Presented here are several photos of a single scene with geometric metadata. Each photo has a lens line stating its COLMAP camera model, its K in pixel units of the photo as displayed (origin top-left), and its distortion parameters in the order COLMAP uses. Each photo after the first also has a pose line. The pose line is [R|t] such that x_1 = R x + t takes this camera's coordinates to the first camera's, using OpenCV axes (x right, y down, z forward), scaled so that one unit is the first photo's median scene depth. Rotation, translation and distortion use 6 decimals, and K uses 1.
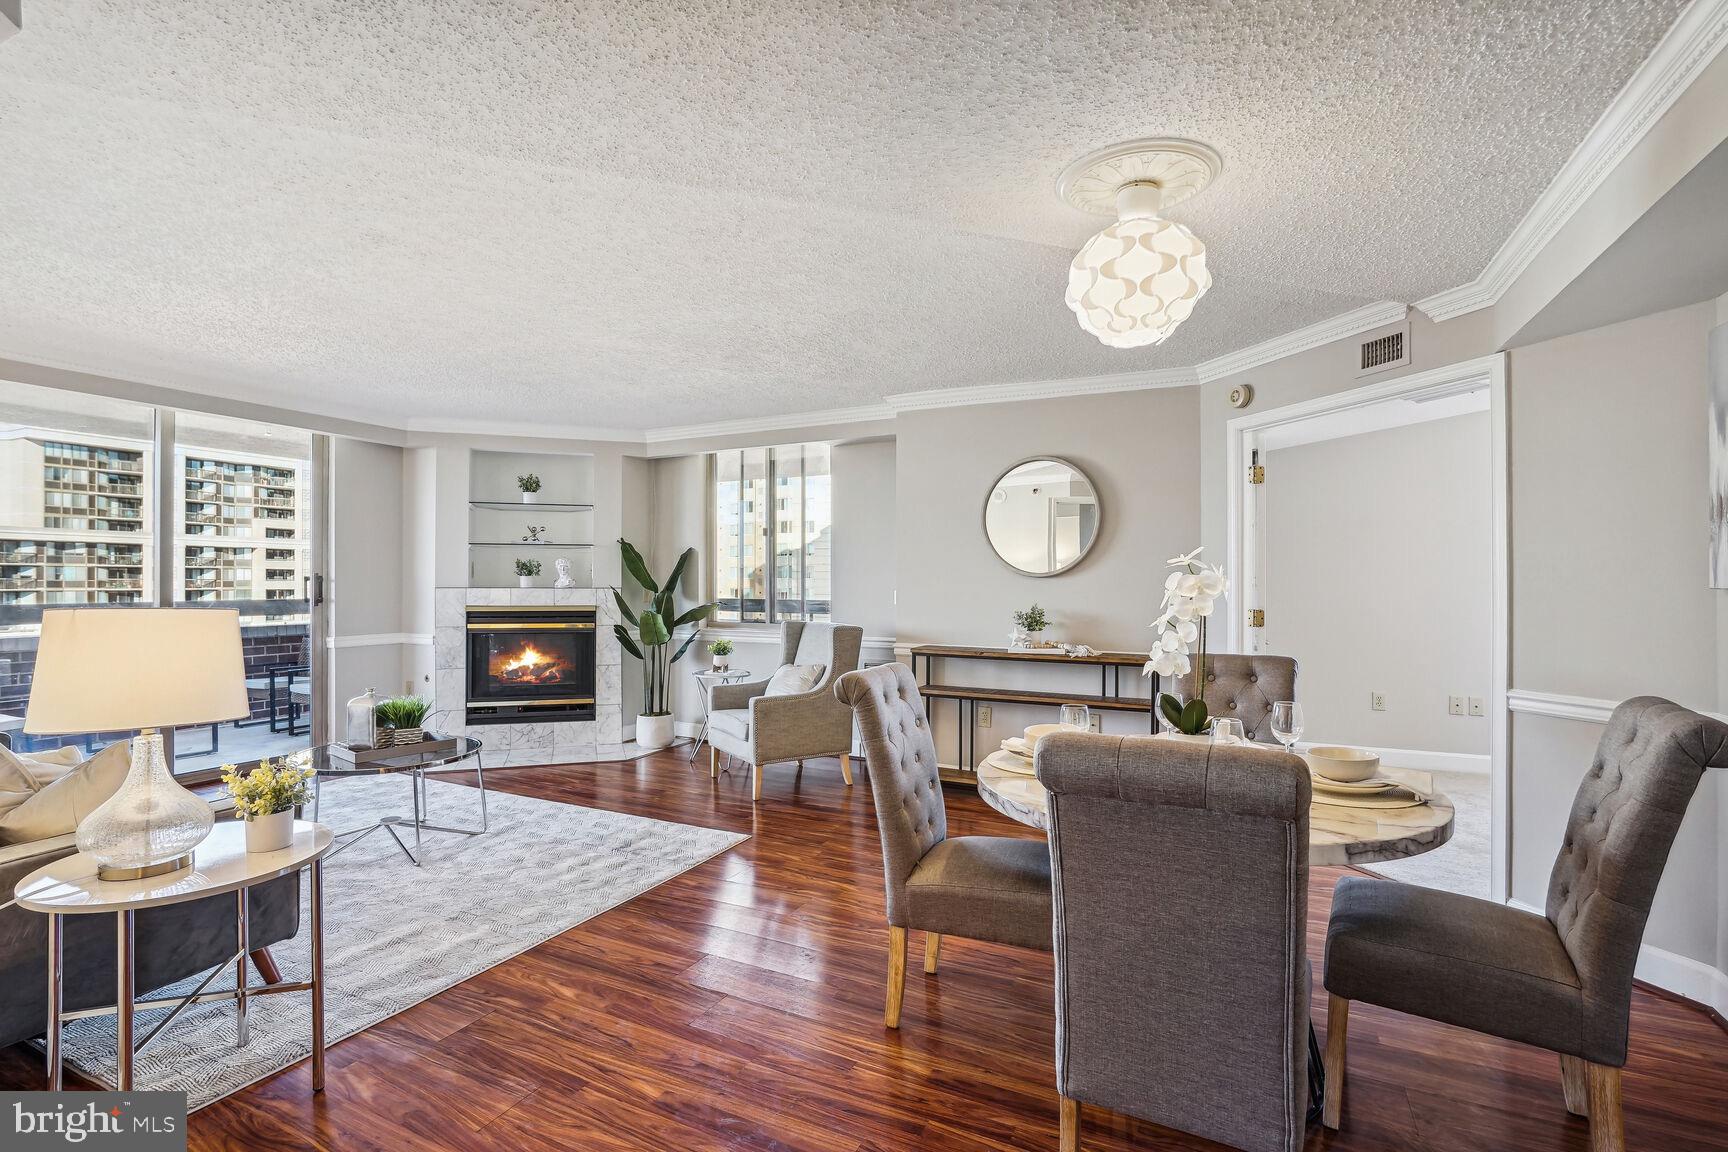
lens RADIAL K [[799.9, 0, 864.6], [0, 799.9, 582.3], [0, 0, 1]] dist [-0.056259, 0.031509]
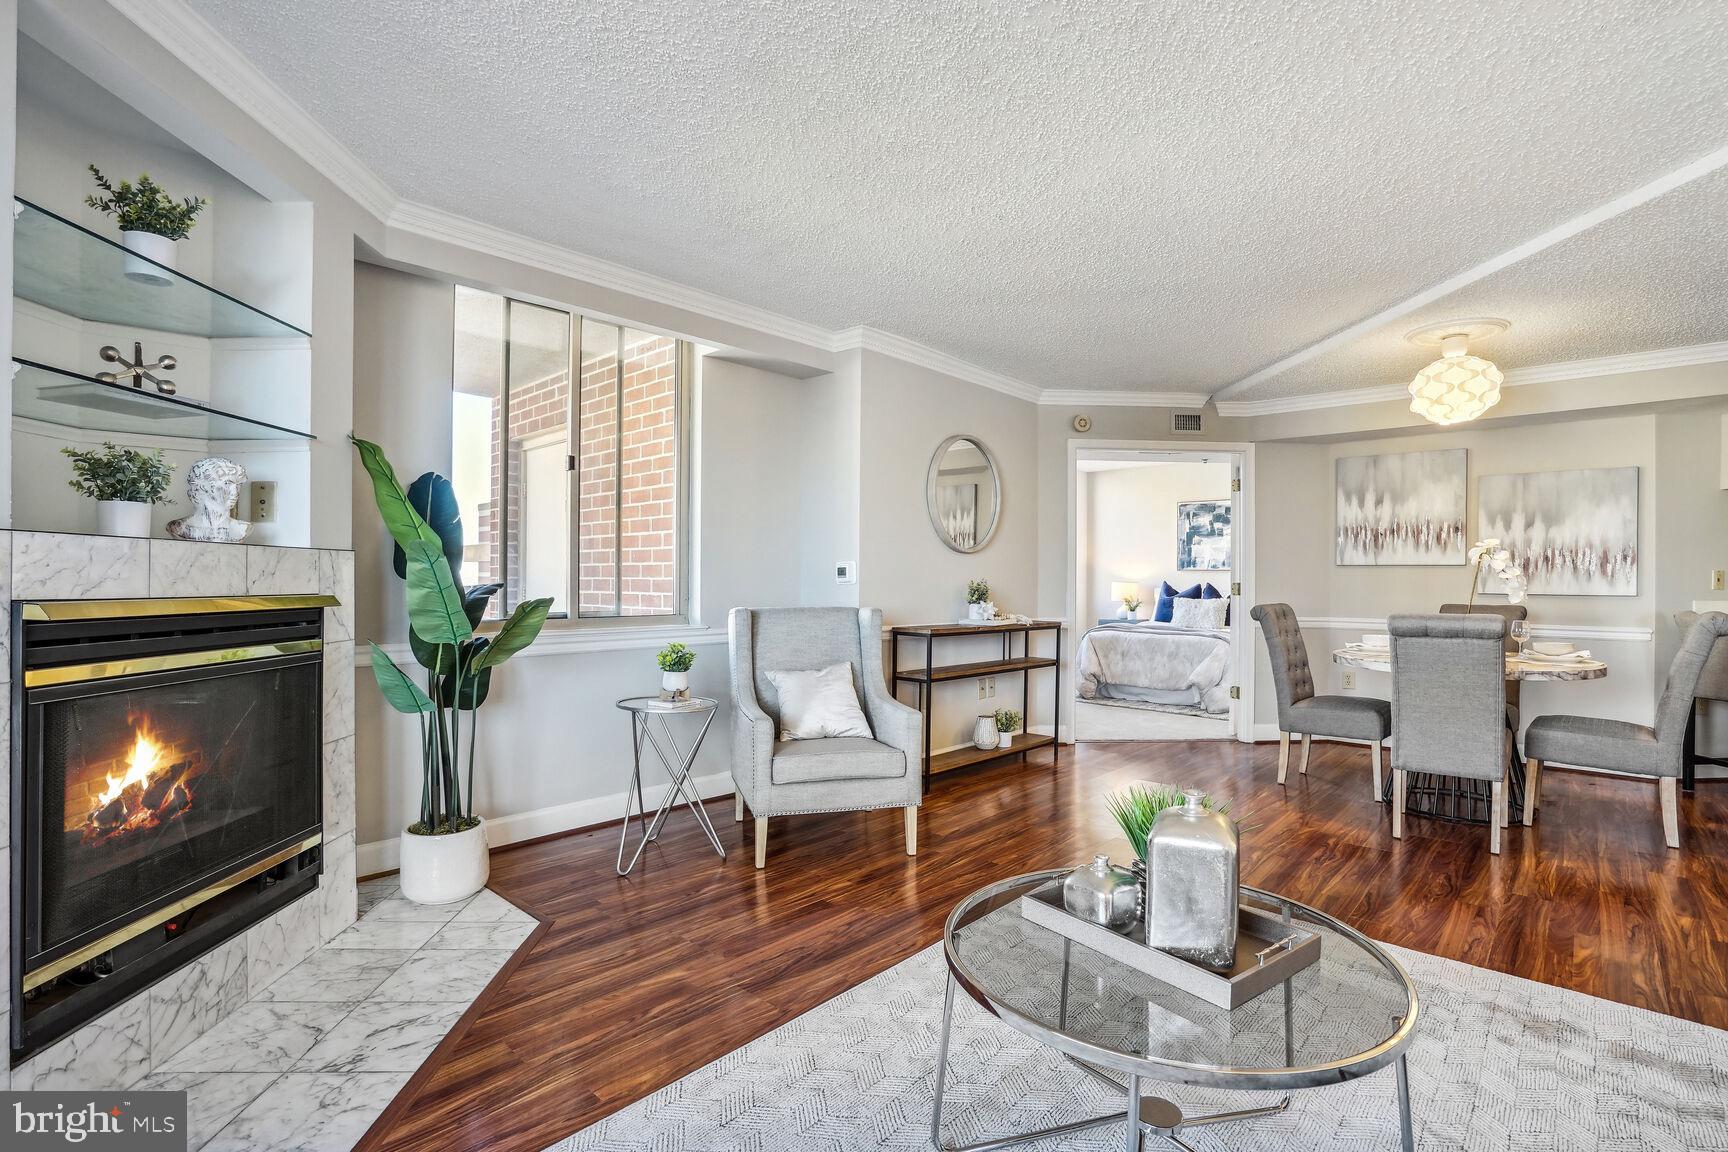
lens RADIAL K [[813.9, 0, 862.4], [0, 813.9, 580.4], [0, 0, 1]] dist [-0.066267, 0.027509]
pose [[0.292312, -0.001517, 0.956322, -0.658494], [-0.006010, 0.999976, 0.003423, 0.020493], [-0.956304, -0.006748, 0.292295, 0.657282]]
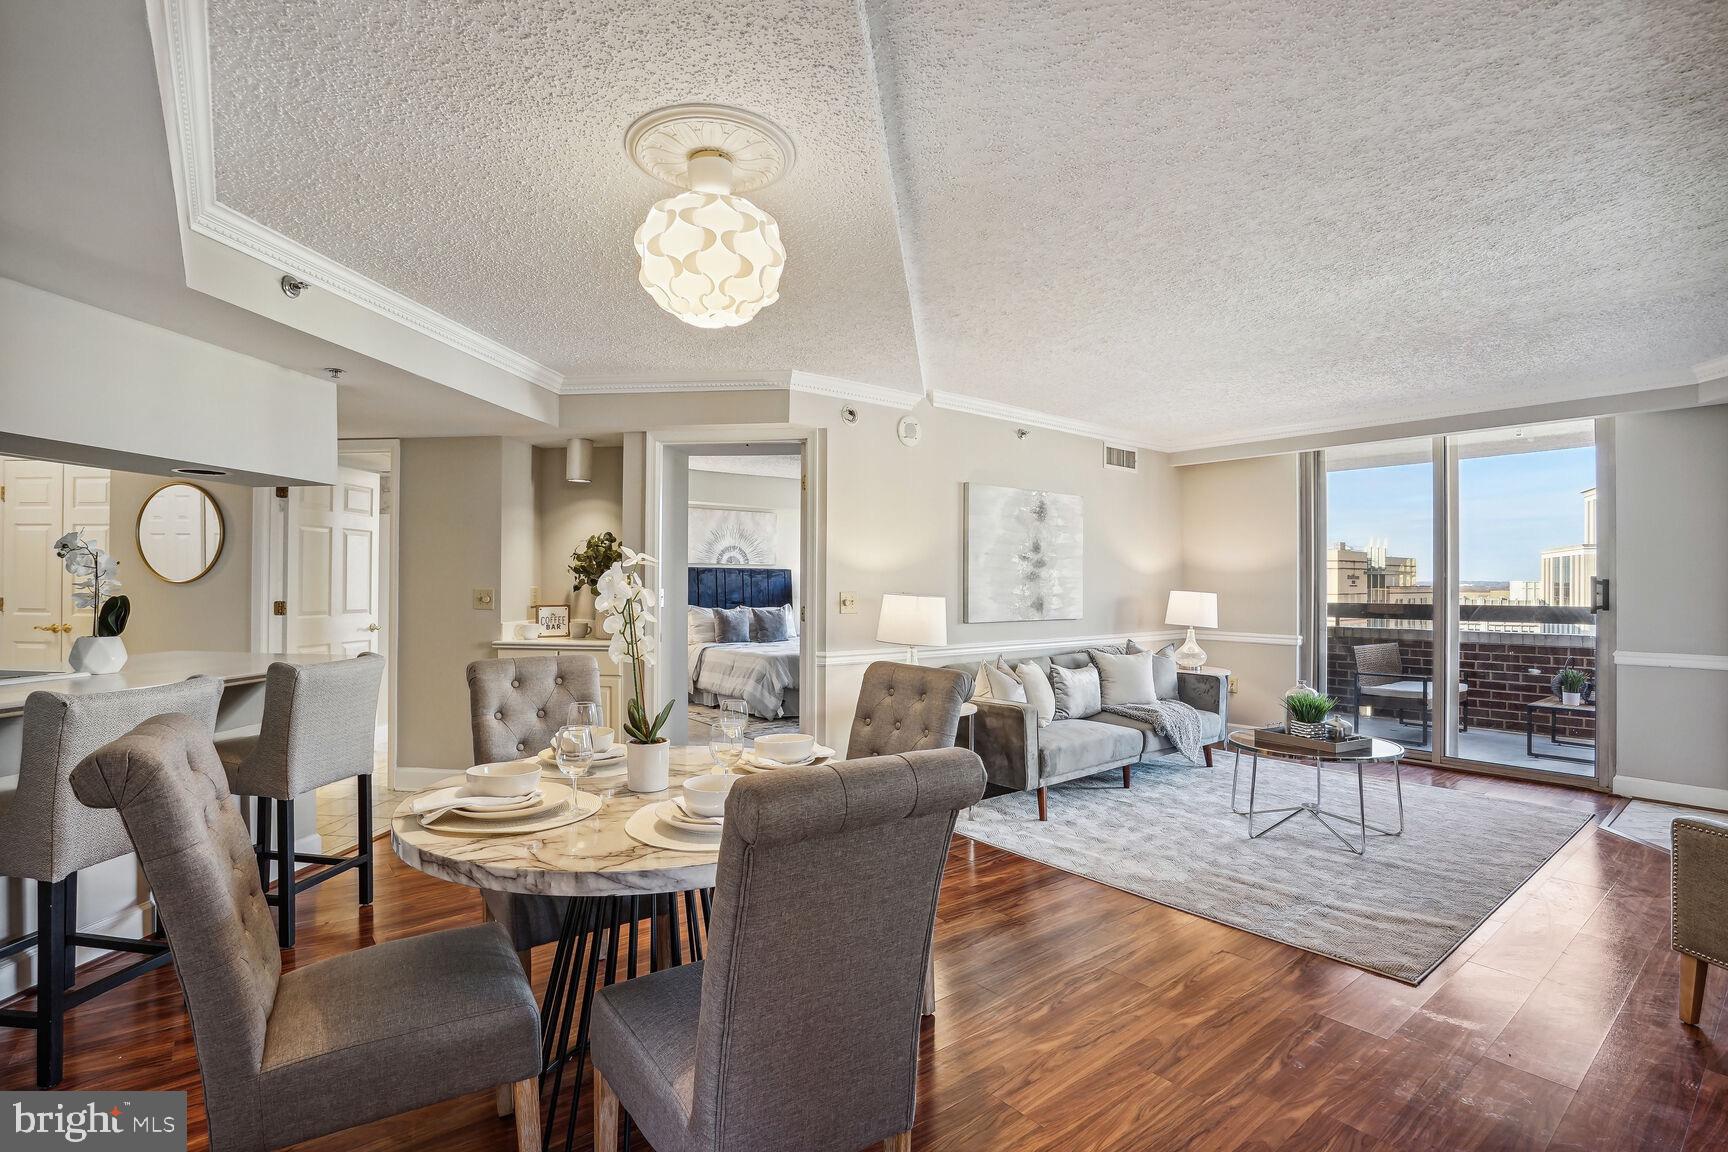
lens RADIAL K [[813.9, 0, 862.4], [0, 813.9, 580.4], [0, 0, 1]] dist [-0.066267, 0.027509]
pose [[-0.437238, -0.006312, -0.899323, 0.415863], [-0.003007, 0.999980, -0.005556, 0.000300], [0.899341, 0.000275, -0.437249, 0.590710]]
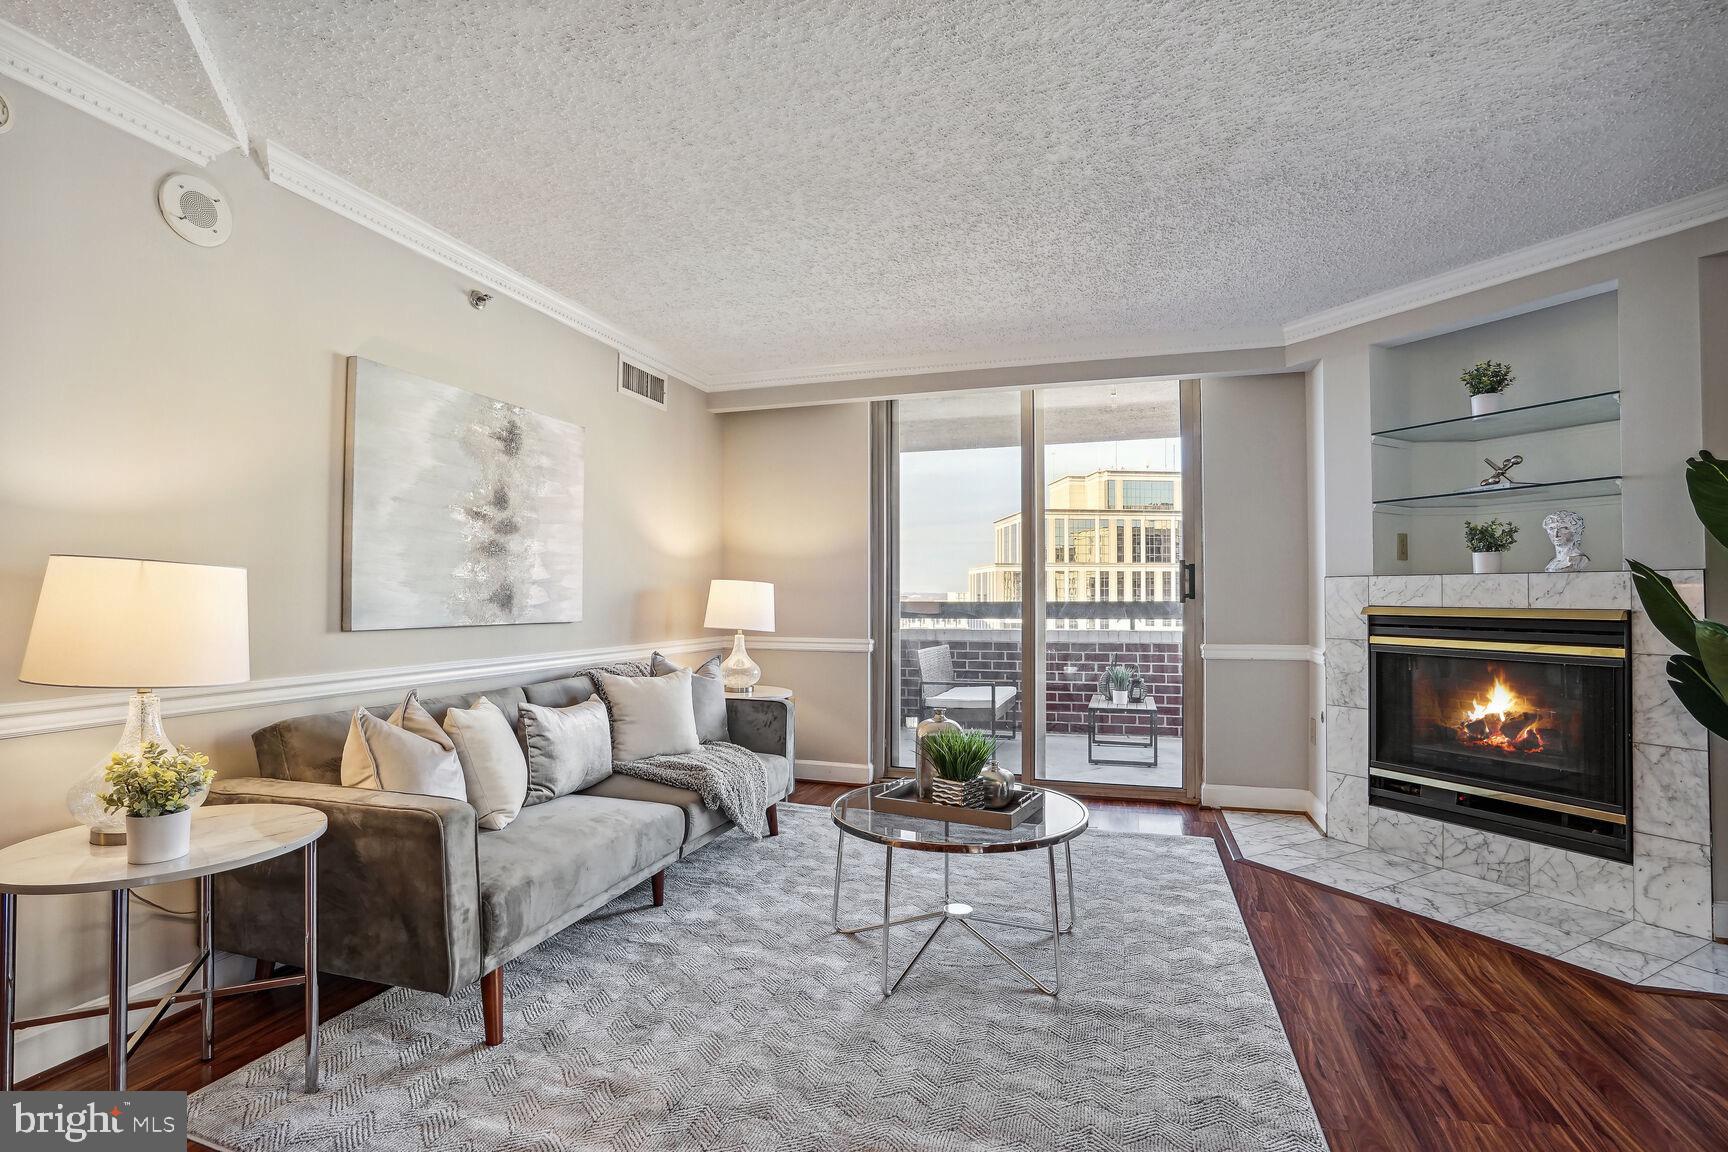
lens RADIAL K [[813.9, 0, 862.4], [0, 813.9, 580.4], [0, 0, 1]] dist [-0.066267, 0.027509]
pose [[0.134329, -0.020979, -0.990715, 0.045510], [0.000417, 0.999777, -0.021115, 0.022783], [0.990937, 0.002423, 0.134308, 0.528807]]
